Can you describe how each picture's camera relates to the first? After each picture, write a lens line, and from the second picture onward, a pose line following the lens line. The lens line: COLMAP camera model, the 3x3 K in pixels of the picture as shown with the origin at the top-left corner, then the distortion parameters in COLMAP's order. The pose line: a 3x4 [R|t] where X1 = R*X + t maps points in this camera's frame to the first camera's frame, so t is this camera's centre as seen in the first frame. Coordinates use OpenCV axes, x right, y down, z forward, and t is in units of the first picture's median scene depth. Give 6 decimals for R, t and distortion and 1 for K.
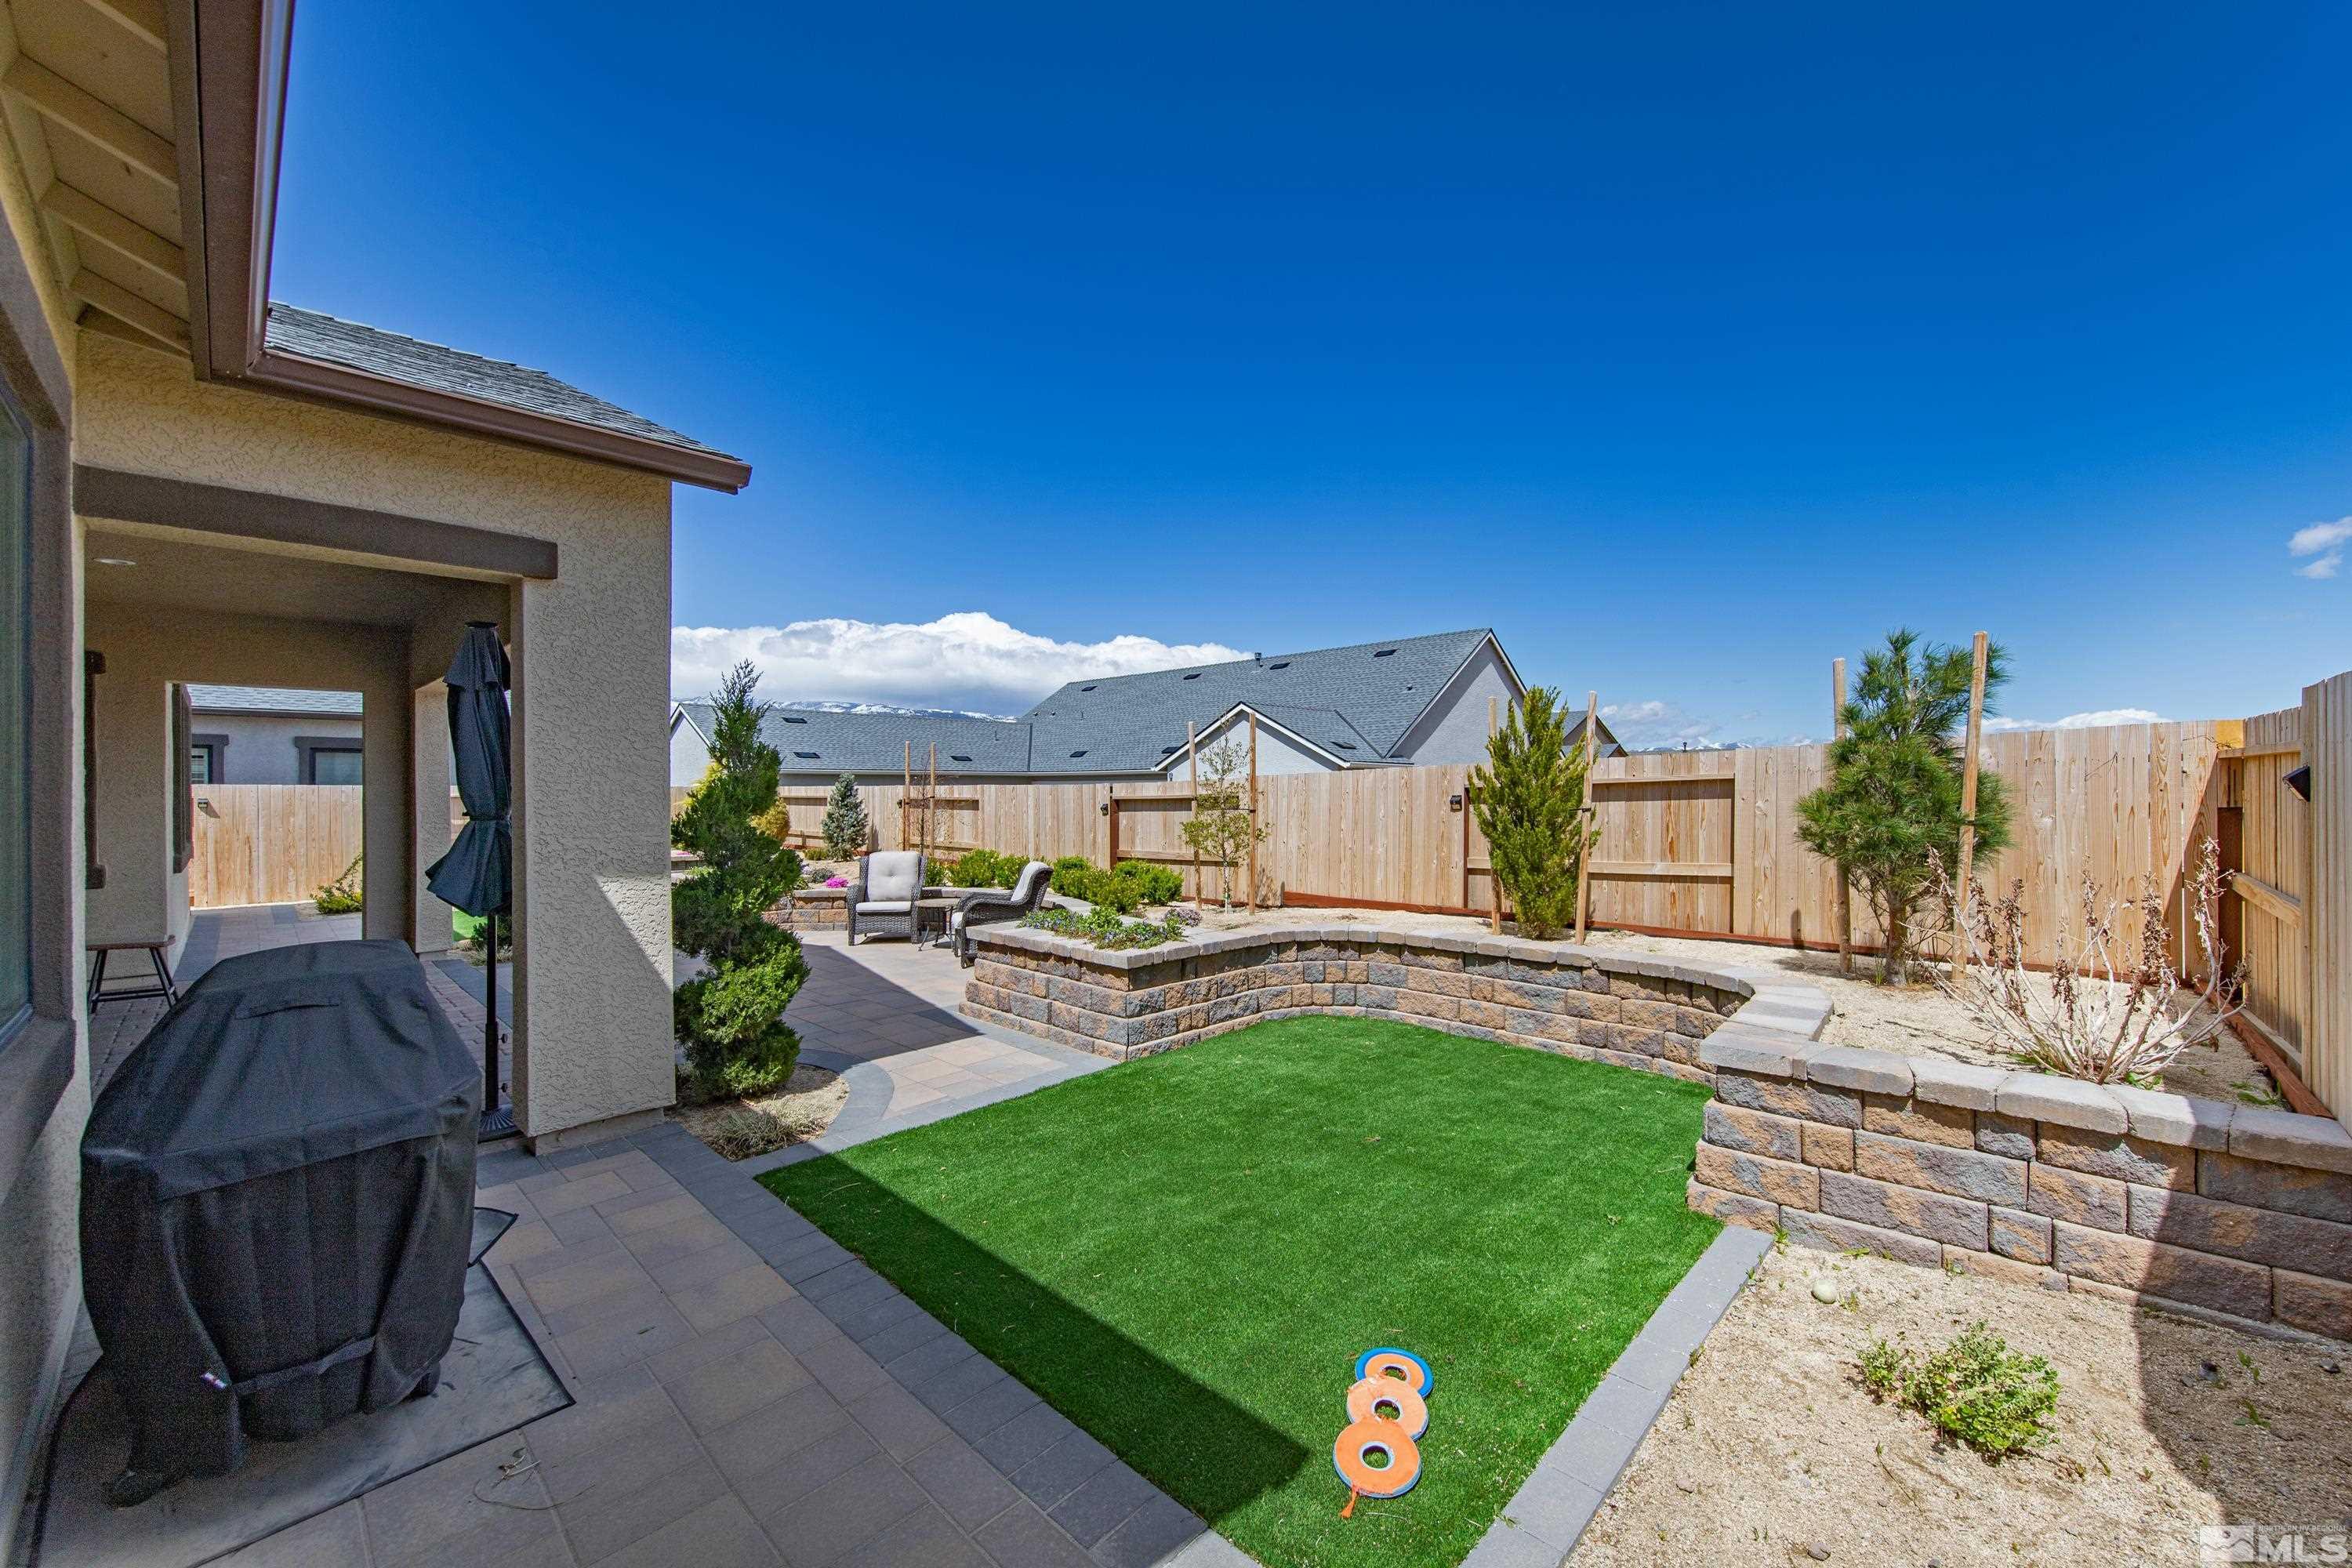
lens RADIAL K [[945.3, 0, 1176.0], [0, 945.3, 784.0], [0, 0, 1]] dist [0.000313, -0.000012]
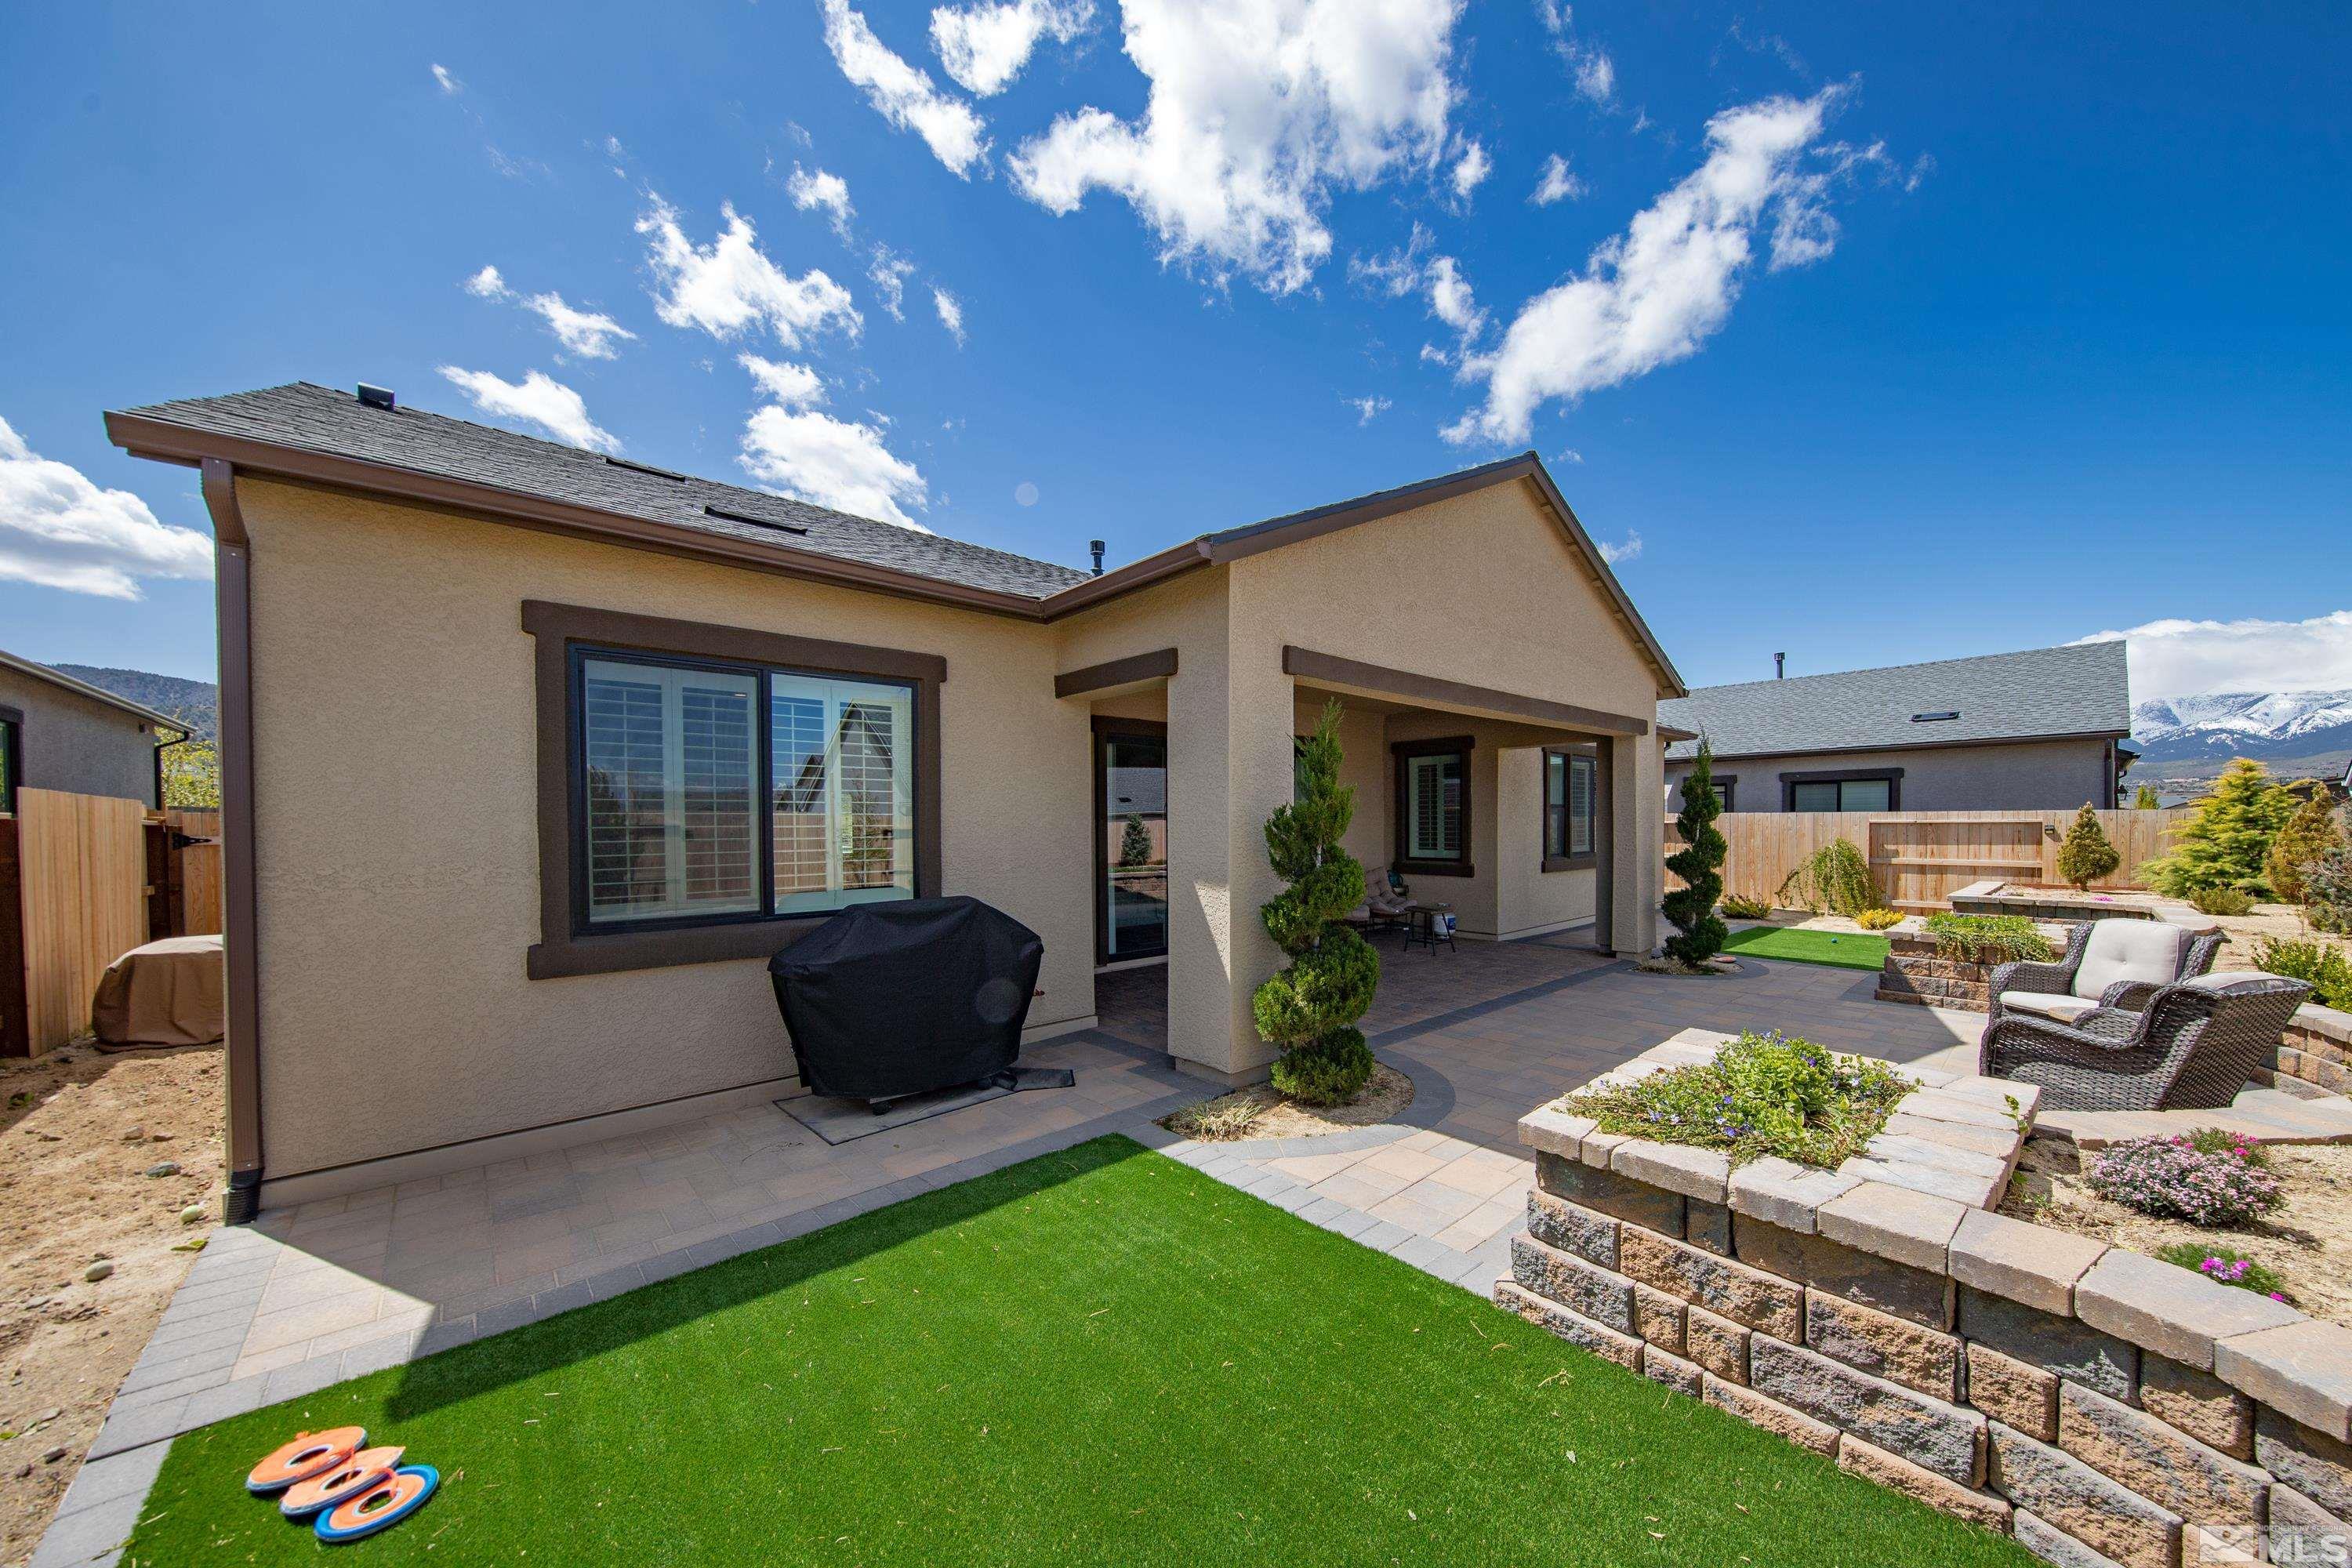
lens RADIAL K [[816.0, 0, 1206.7], [0, 816.0, 828.0], [0, 0, 1]] dist [0.000073, -0.000139]
pose [[-0.052517, 0.013595, -0.998528, 0.408629], [0.008837, 0.999875, 0.013149, 0.001744], [0.998581, -0.008133, -0.052630, 0.790458]]
